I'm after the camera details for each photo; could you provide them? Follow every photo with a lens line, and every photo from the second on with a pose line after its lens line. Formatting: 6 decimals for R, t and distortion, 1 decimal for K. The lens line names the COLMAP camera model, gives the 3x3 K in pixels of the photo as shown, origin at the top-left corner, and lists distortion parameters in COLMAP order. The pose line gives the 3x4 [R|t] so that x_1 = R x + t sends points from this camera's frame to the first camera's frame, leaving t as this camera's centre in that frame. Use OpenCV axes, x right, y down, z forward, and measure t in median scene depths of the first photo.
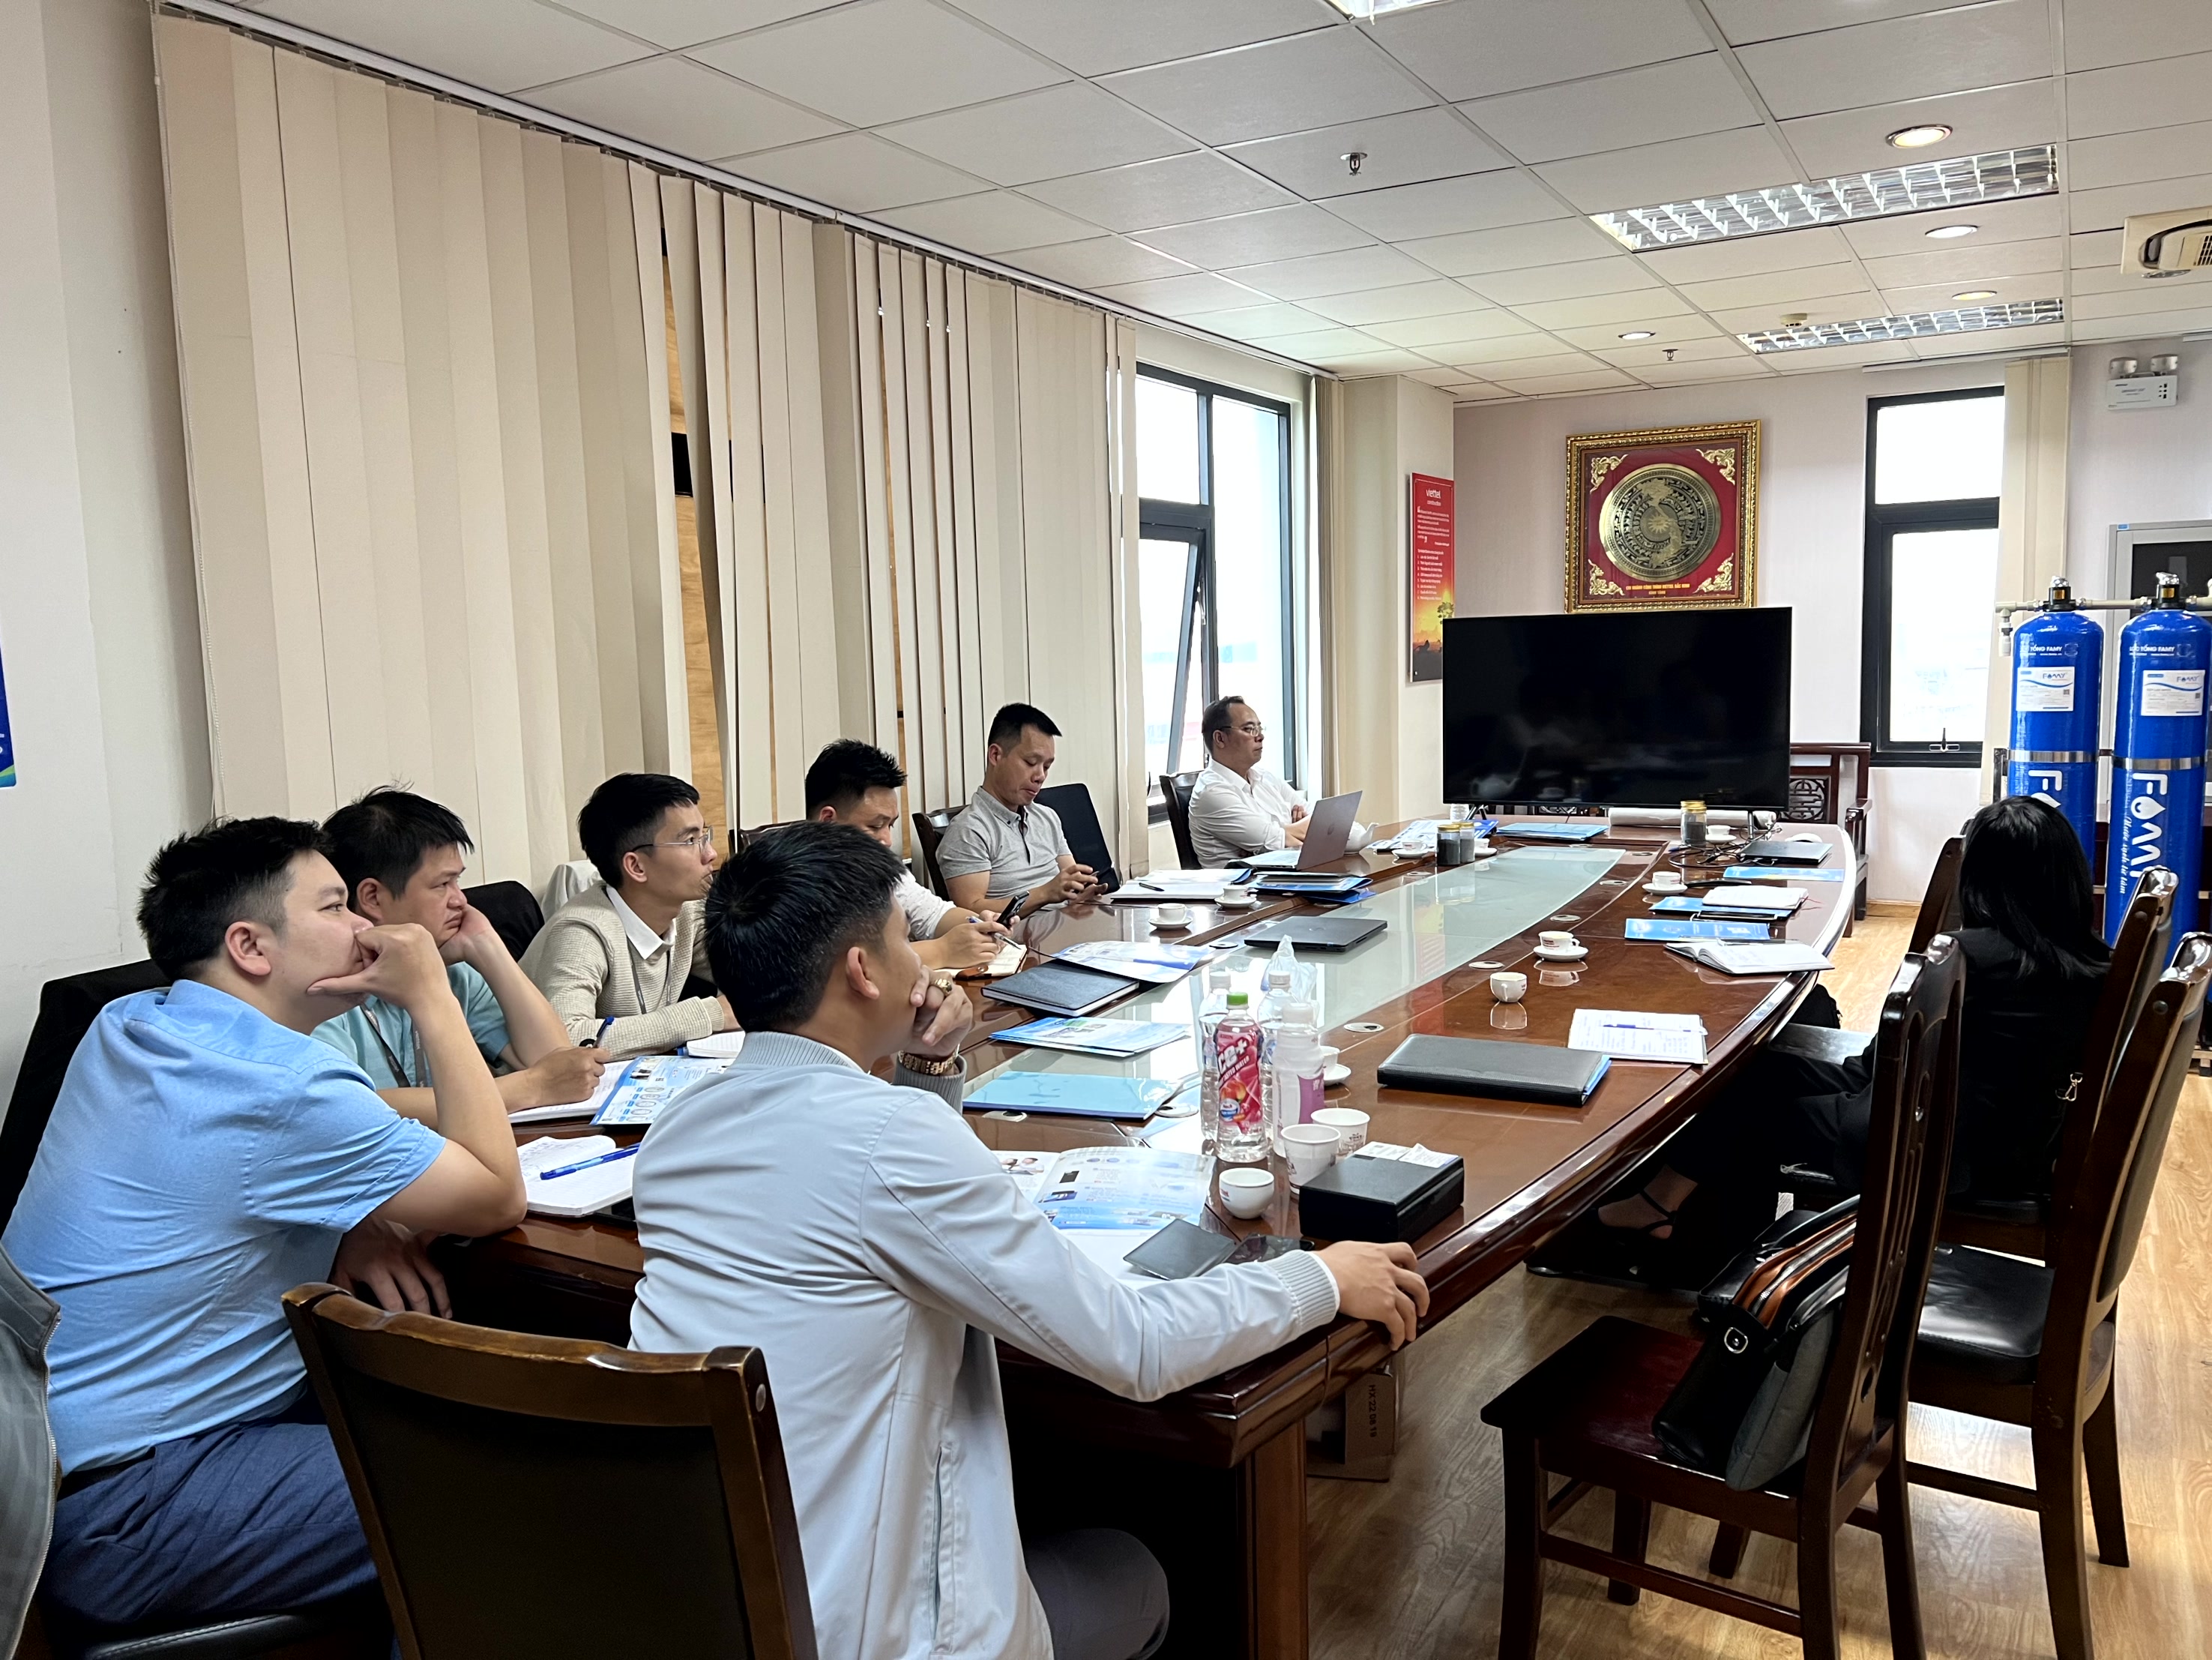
lens RADIAL K [[1677.8, 0, 1090.1], [0, 1677.8, 824.2], [0, 0, 1]] dist [0.056652, -0.061668]
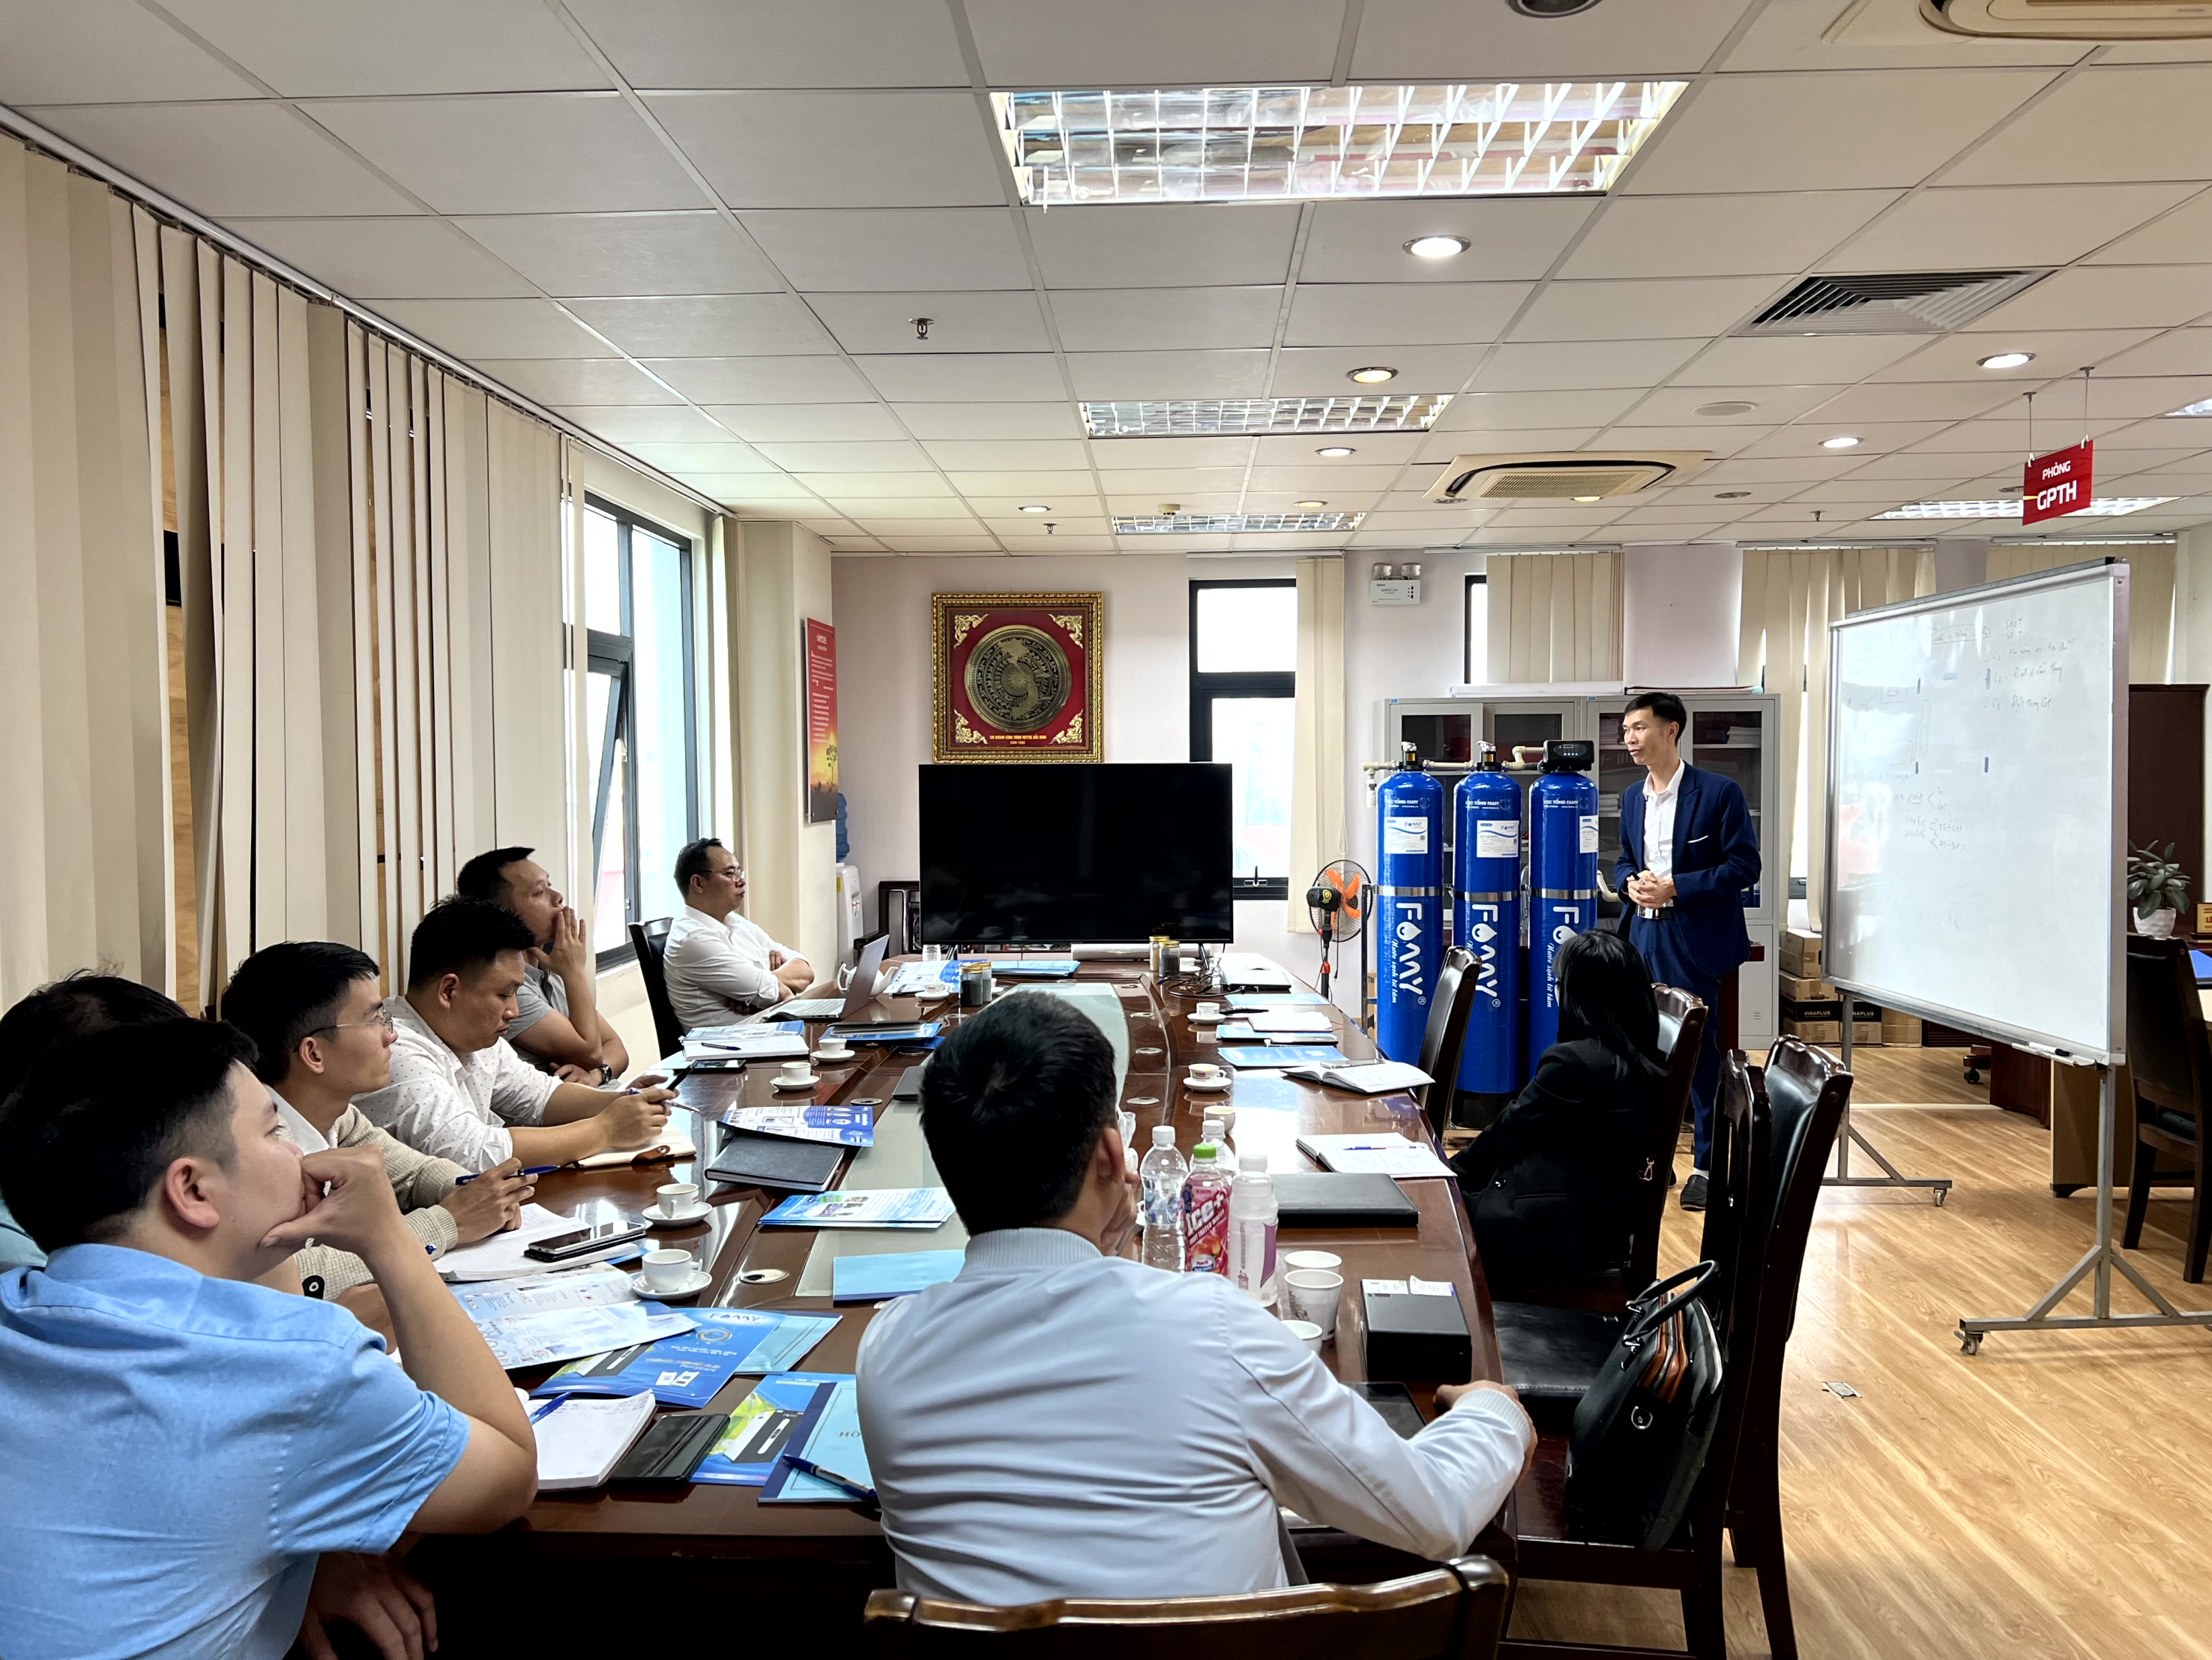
lens RADIAL K [[1677.8, 0, 1092.3], [0, 1677.8, 842.9], [0, 0, 1]] dist [0.056652, -0.061668]
pose [[0.891317, -0.000532, 0.453380, -0.188472], [0.032123, 0.997560, -0.061980, -0.008858], [-0.452241, 0.069807, 0.889160, 0.052648]]
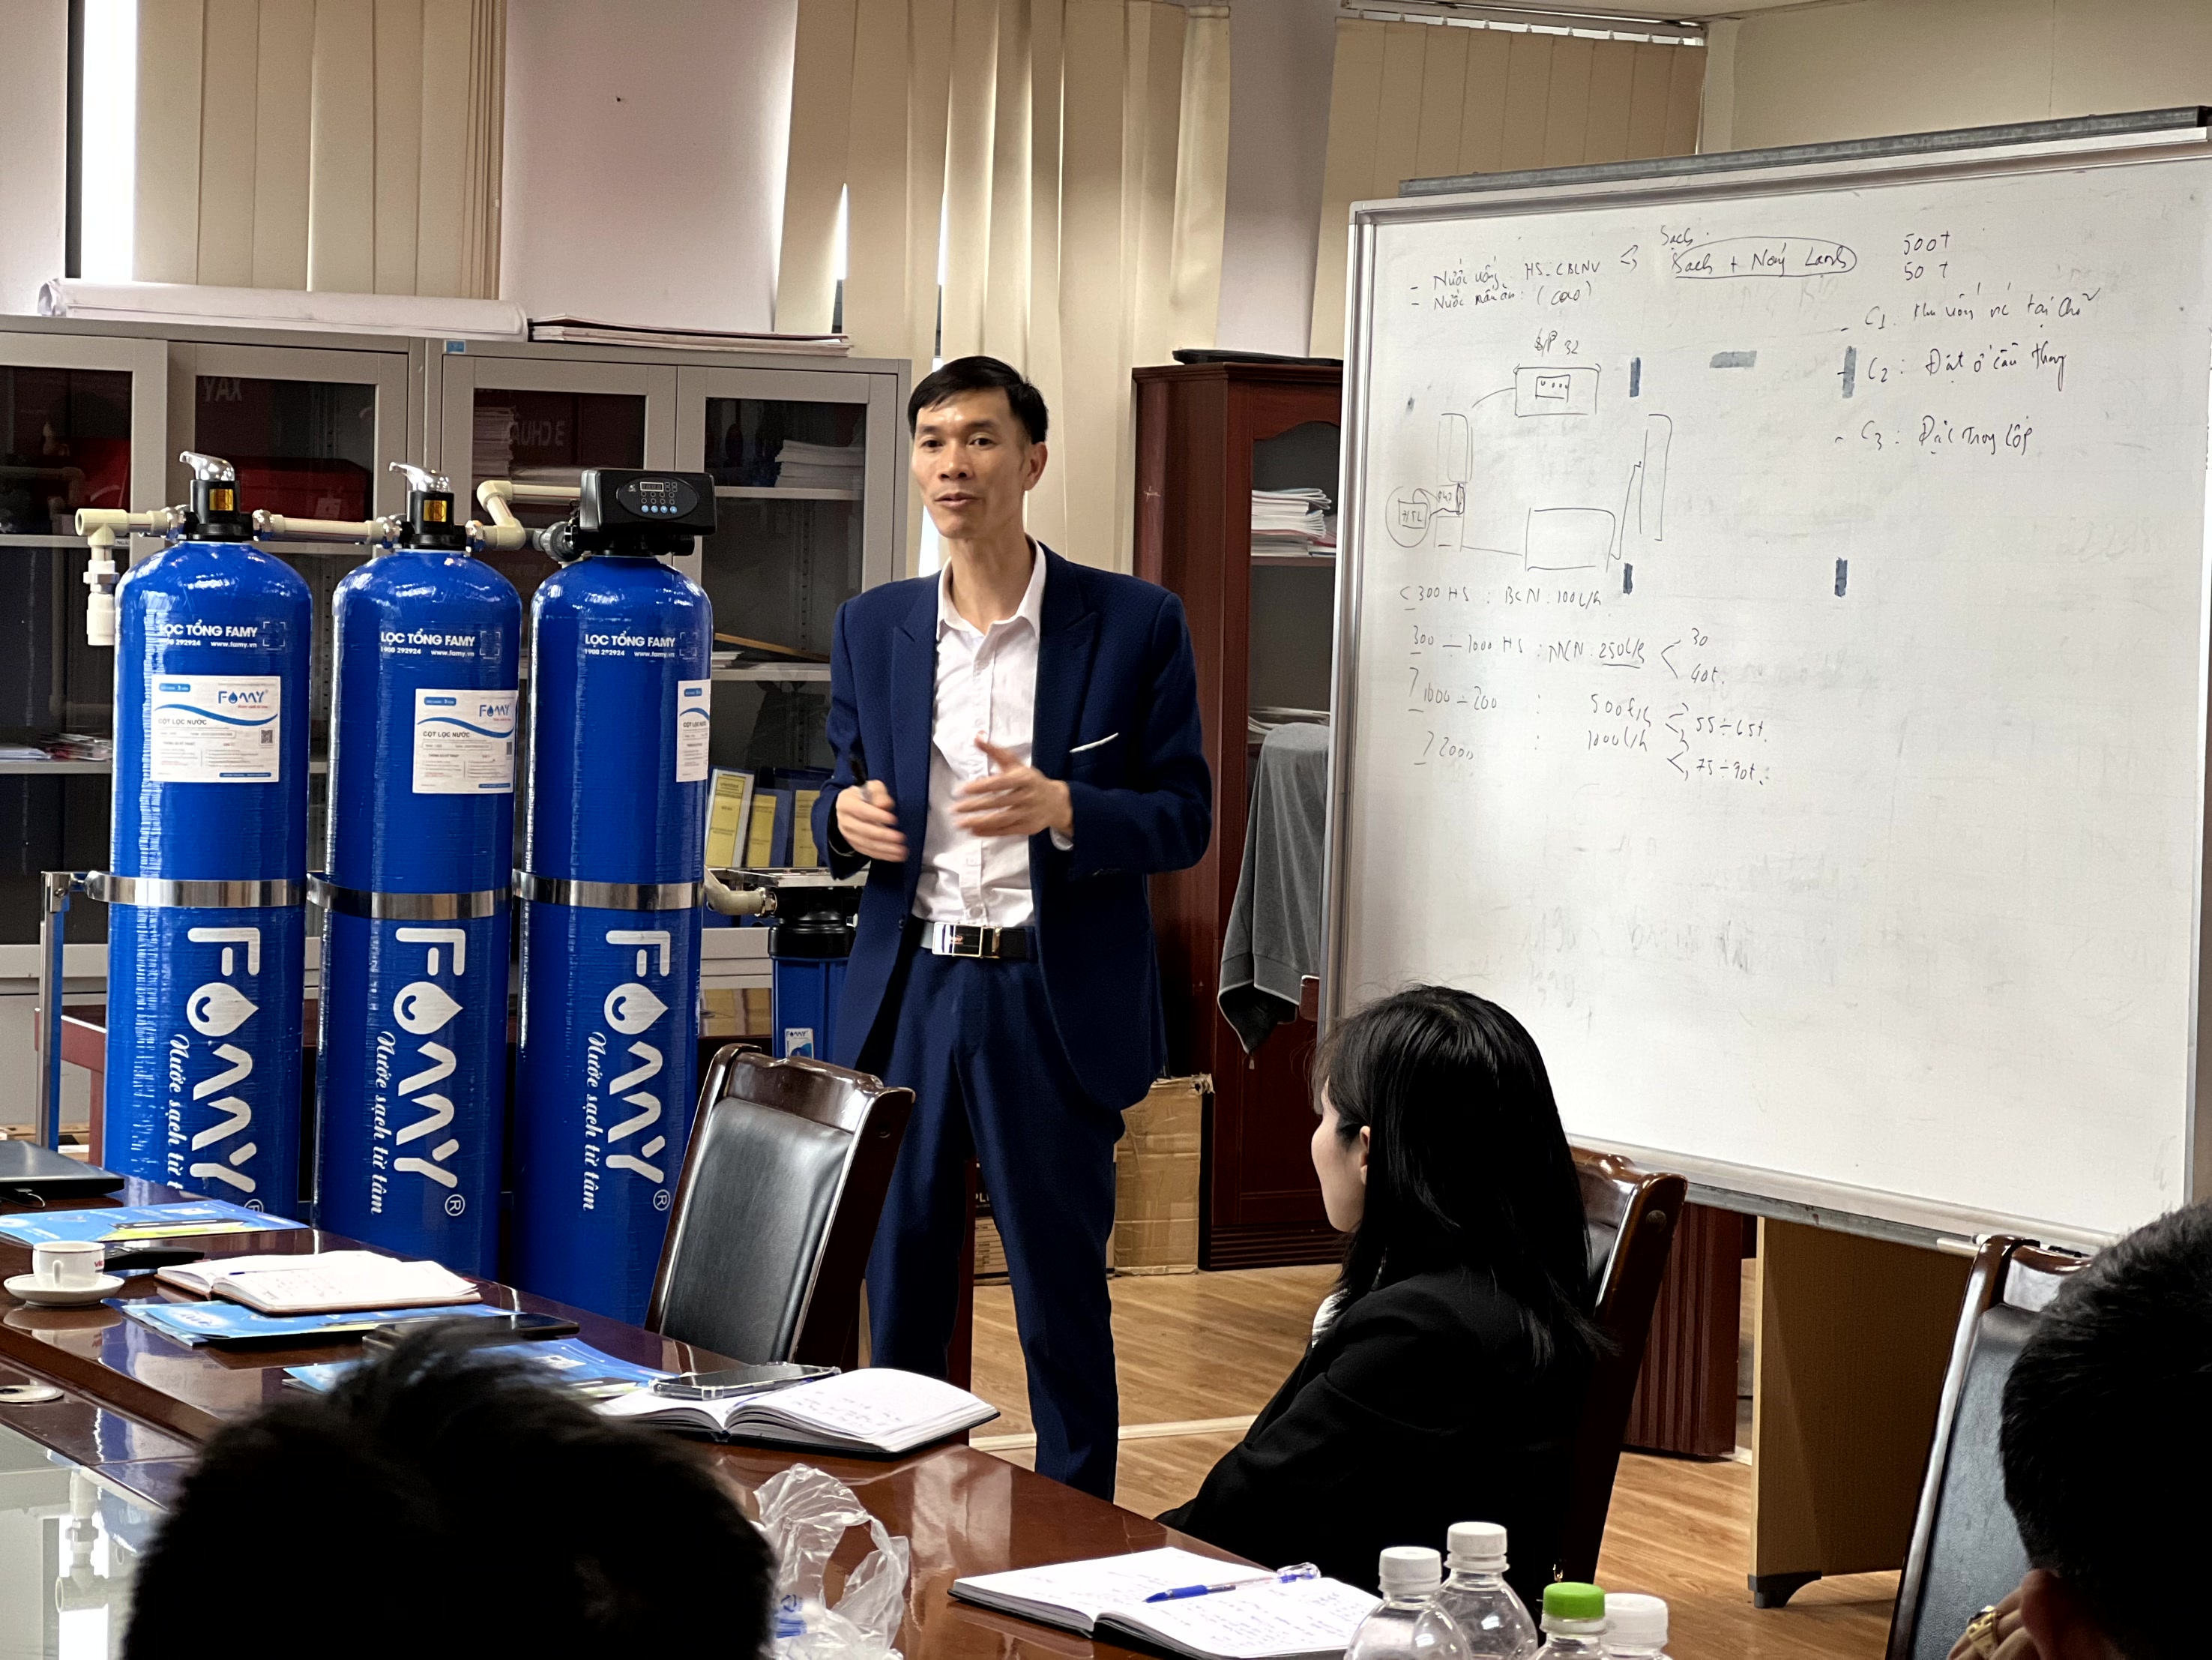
lens RADIAL K [[5002.0, 0, 1177.6], [0, 5002.0, 818.1], [0, 0, 1]] dist [0.149731, 0.000000]
pose [[0.492792, -0.008600, 0.870104, -0.412143], [0.052775, 0.998406, -0.020021, -0.023961], [-0.868545, 0.055786, 0.492461, 0.226890]]
